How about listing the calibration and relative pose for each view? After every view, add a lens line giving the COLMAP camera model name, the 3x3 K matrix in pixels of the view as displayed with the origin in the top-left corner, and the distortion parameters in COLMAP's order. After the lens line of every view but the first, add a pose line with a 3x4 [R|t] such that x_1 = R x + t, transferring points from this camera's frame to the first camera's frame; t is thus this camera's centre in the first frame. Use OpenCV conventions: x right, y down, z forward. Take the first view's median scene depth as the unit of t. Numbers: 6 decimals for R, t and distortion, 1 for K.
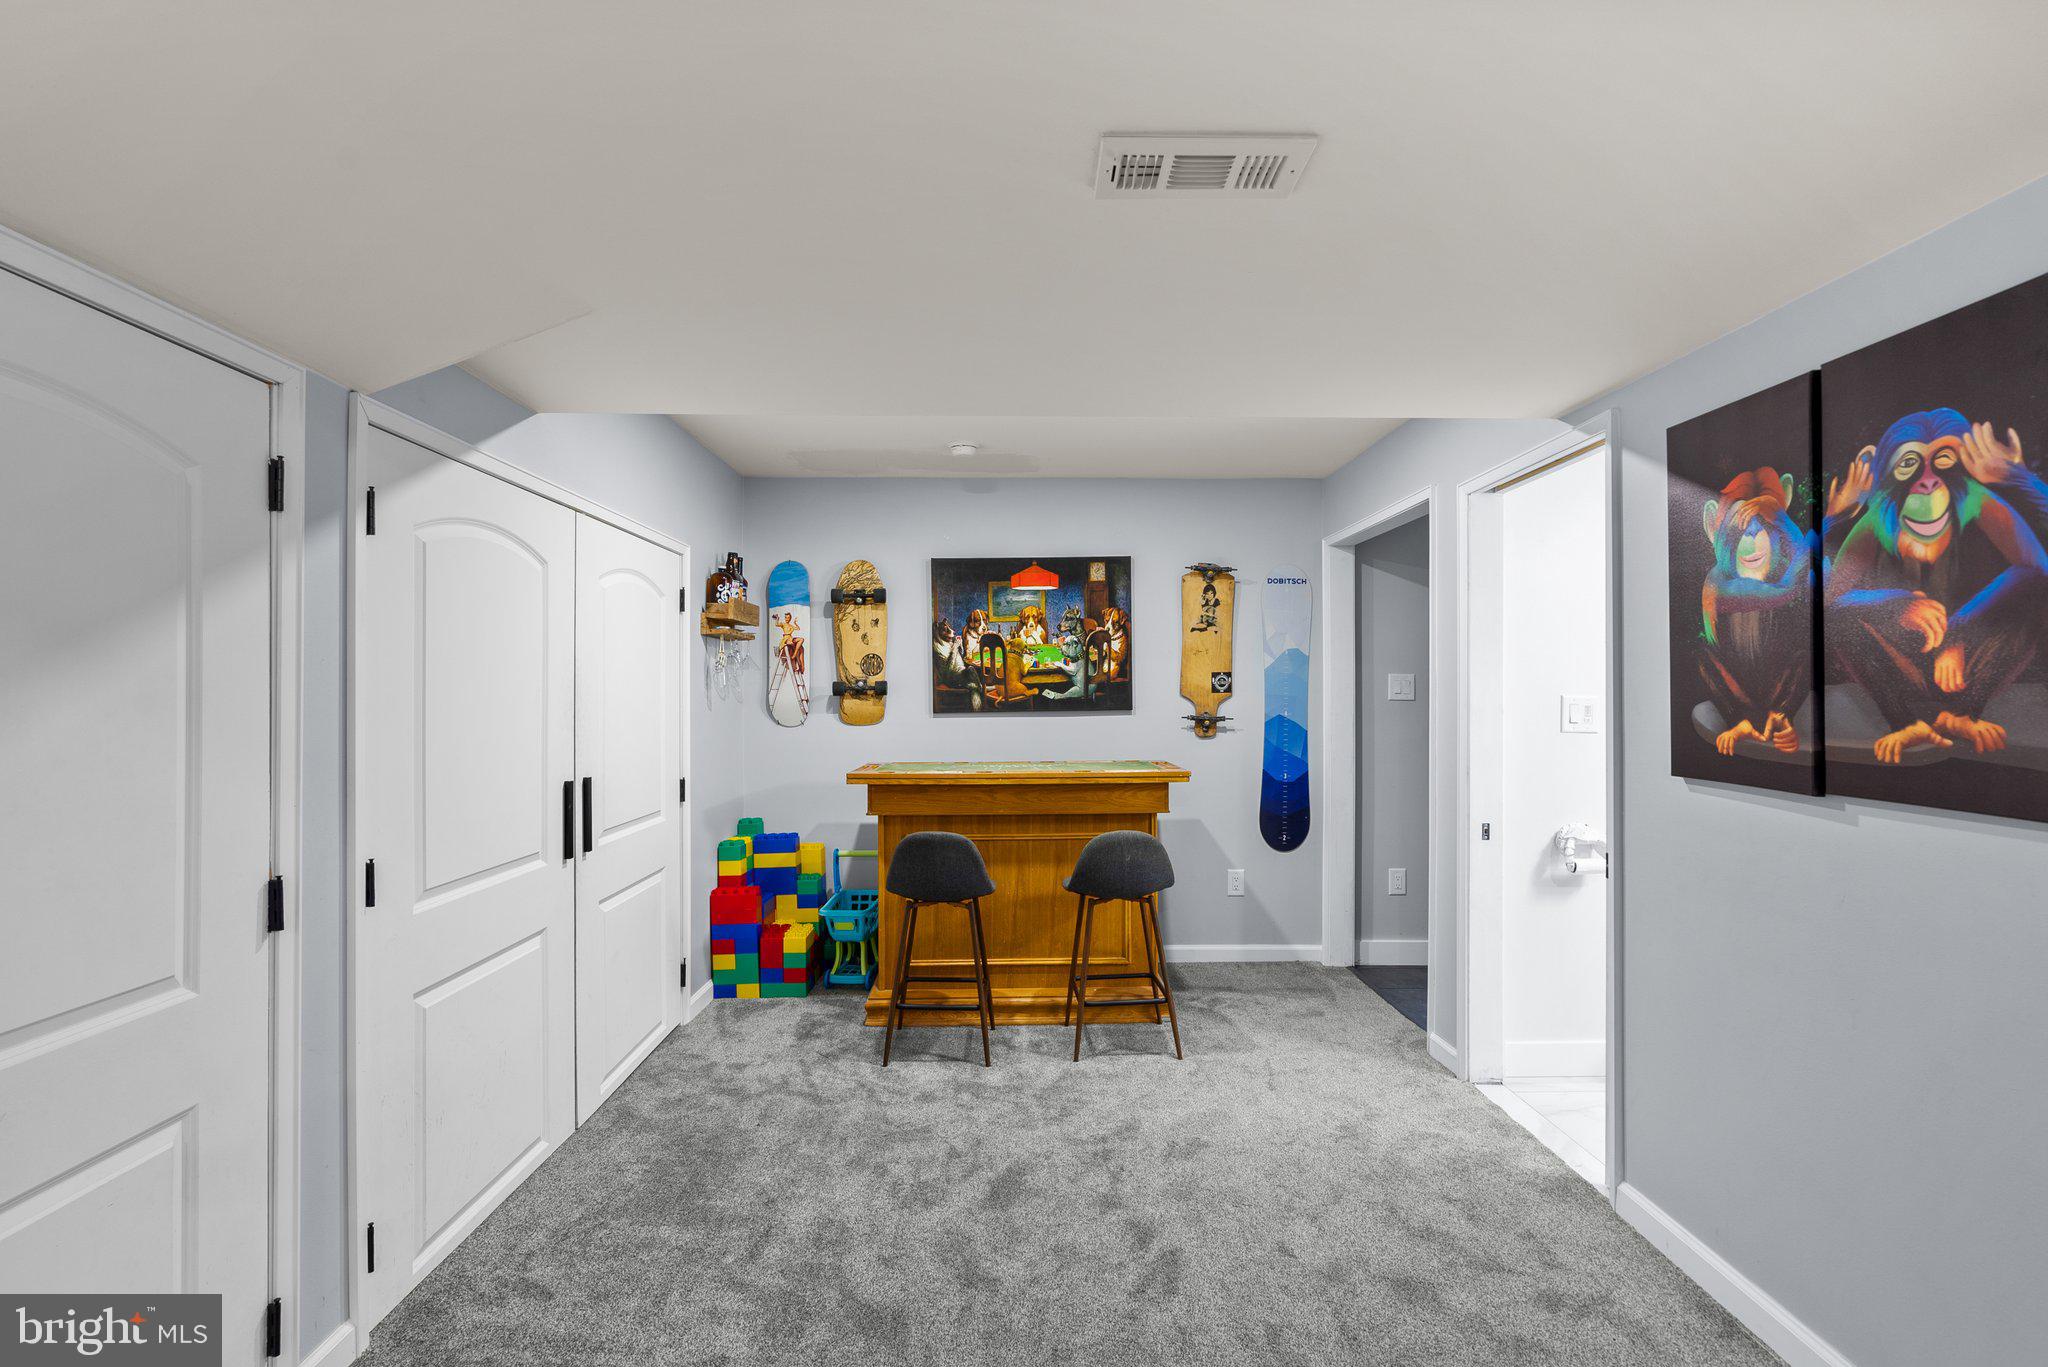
lens RADIAL K [[943.0, 0, 1017.9], [0, 943.0, 696.6], [0, 0, 1]] dist [-0.004284, 0.001924]
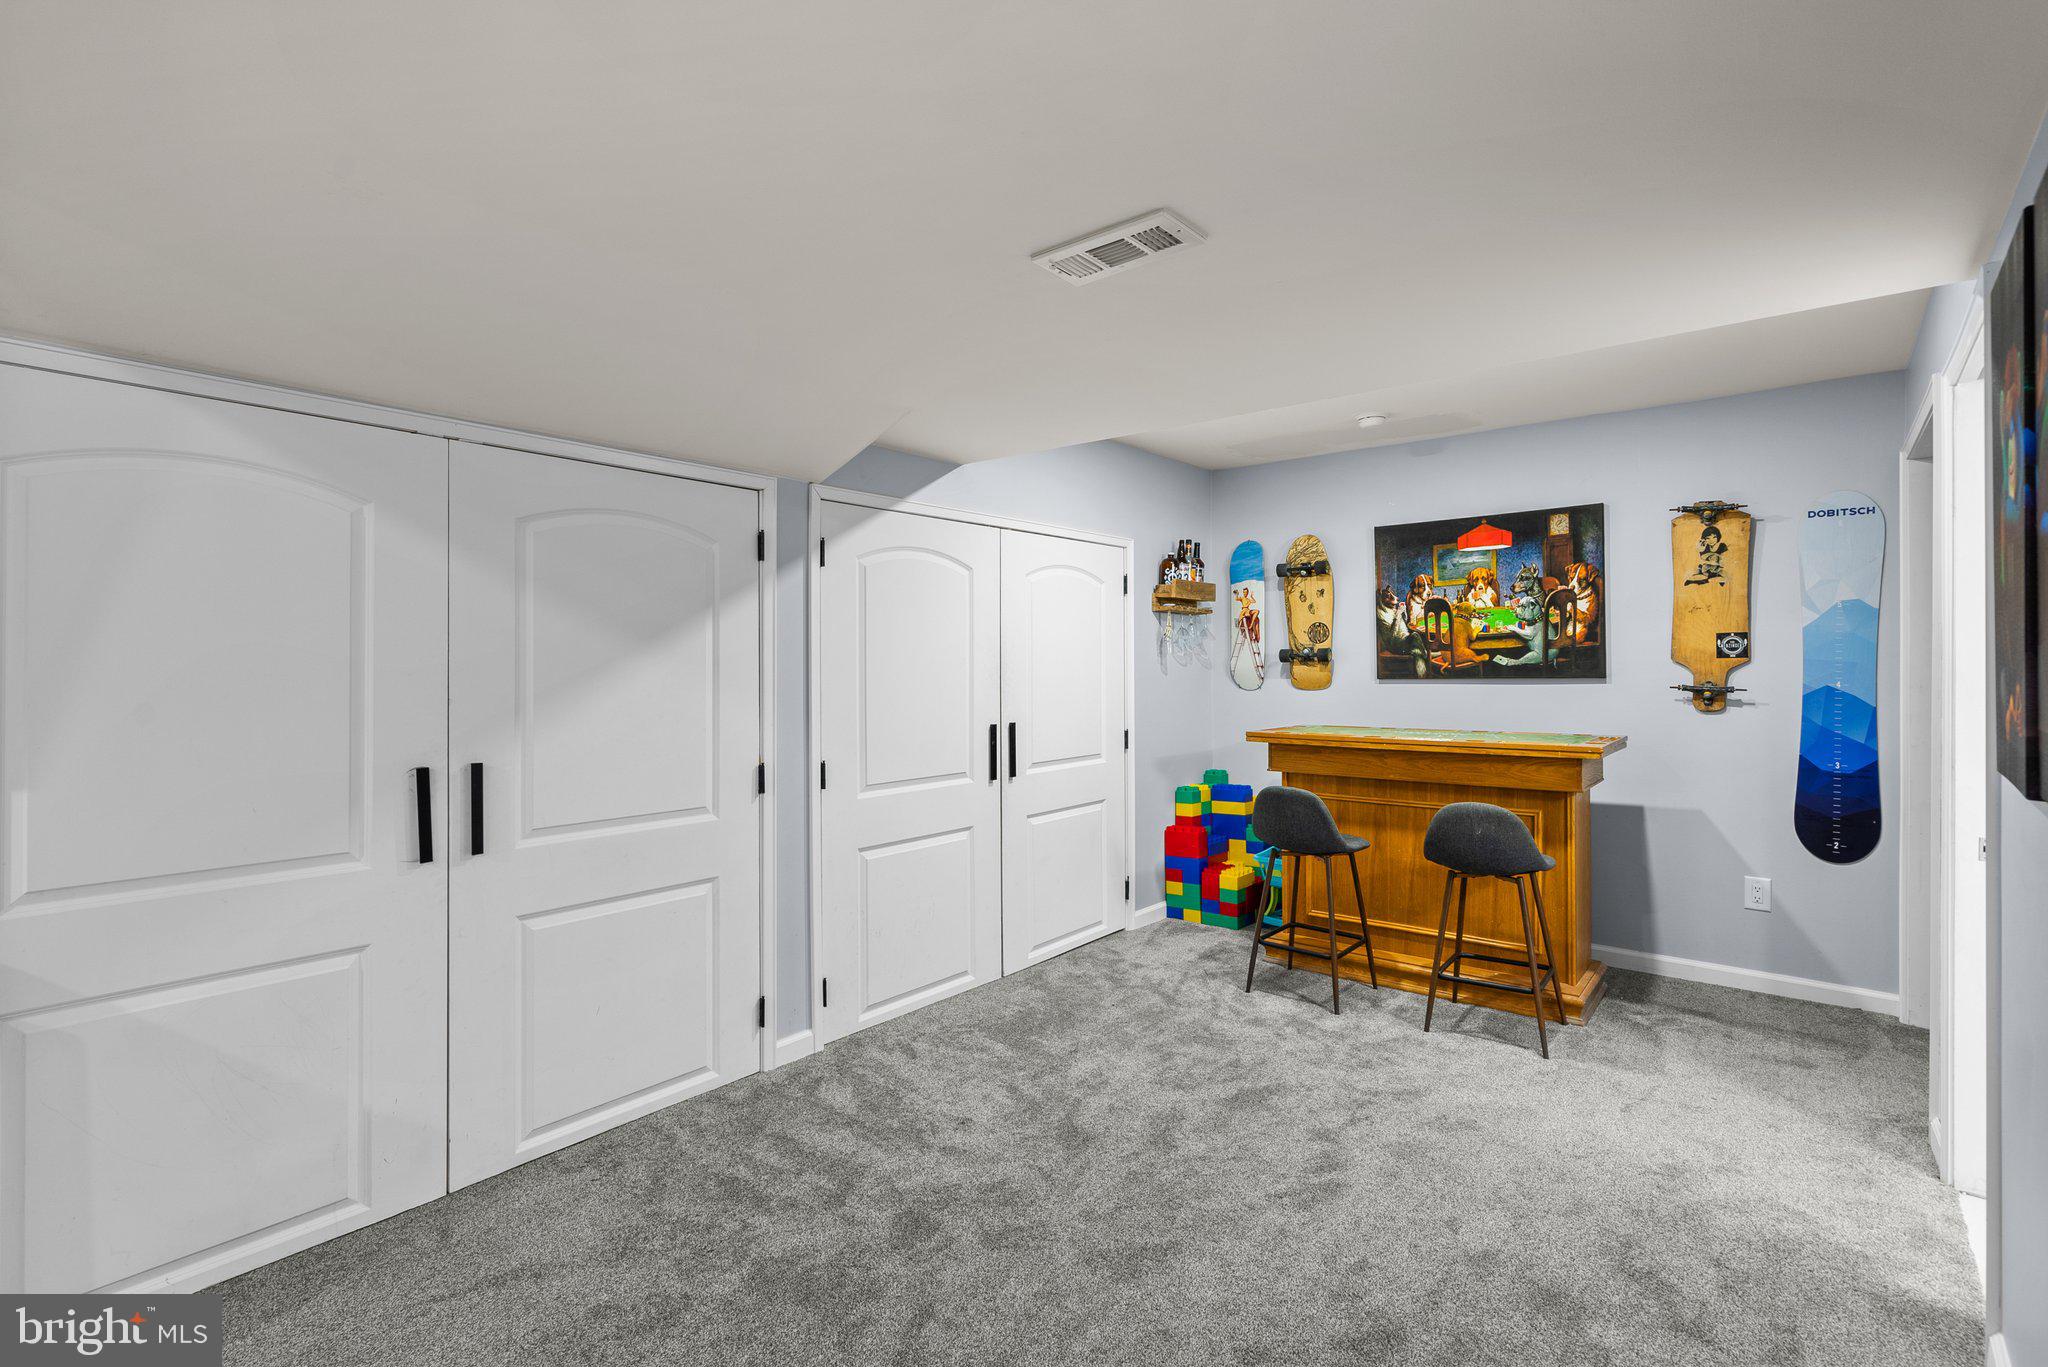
lens RADIAL K [[943.0, 0, 1024.6], [0, 943.0, 672.1], [0, 0, 1]] dist [-0.004284, 0.001924]
pose [[0.760519, 0.005047, -0.649296, 0.338610], [0.001009, 0.999959, 0.008956, 0.000409], [0.649315, -0.007466, 0.760483, -0.020491]]
